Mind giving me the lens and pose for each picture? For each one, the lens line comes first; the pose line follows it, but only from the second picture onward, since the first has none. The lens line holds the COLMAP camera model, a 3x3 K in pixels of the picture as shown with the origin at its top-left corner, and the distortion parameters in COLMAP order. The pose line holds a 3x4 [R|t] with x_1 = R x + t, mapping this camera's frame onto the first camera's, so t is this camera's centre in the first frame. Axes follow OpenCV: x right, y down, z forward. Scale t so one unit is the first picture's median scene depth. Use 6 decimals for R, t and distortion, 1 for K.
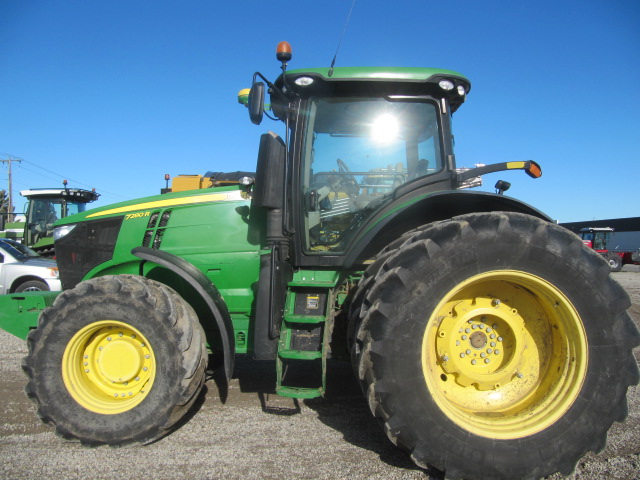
lens RADIAL K [[527.1, 0, 320.0], [0, 527.1, 240.0], [0, 0, 1]] dist [-0.049019, 0.014006]
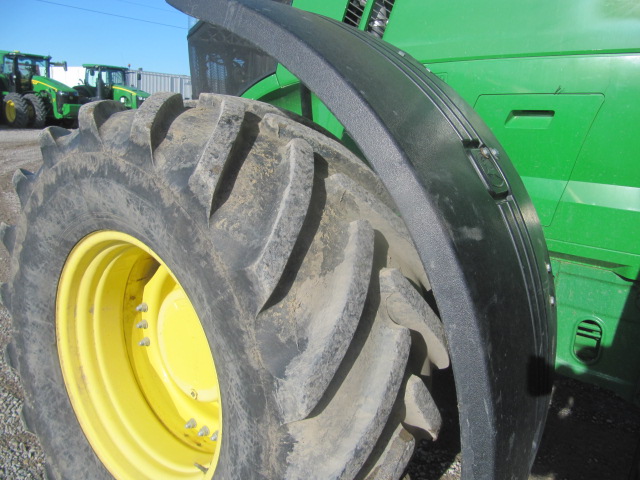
lens RADIAL K [[527.1, 0, 320.0], [0, 527.1, 240.0], [0, 0, 1]] dist [-0.049019, 0.014006]
pose [[0.779893, 0.191979, -0.595744, -0.126081], [-0.054879, 0.969108, 0.240454, 0.076536], [0.623502, -0.154835, 0.766336, 0.840560]]
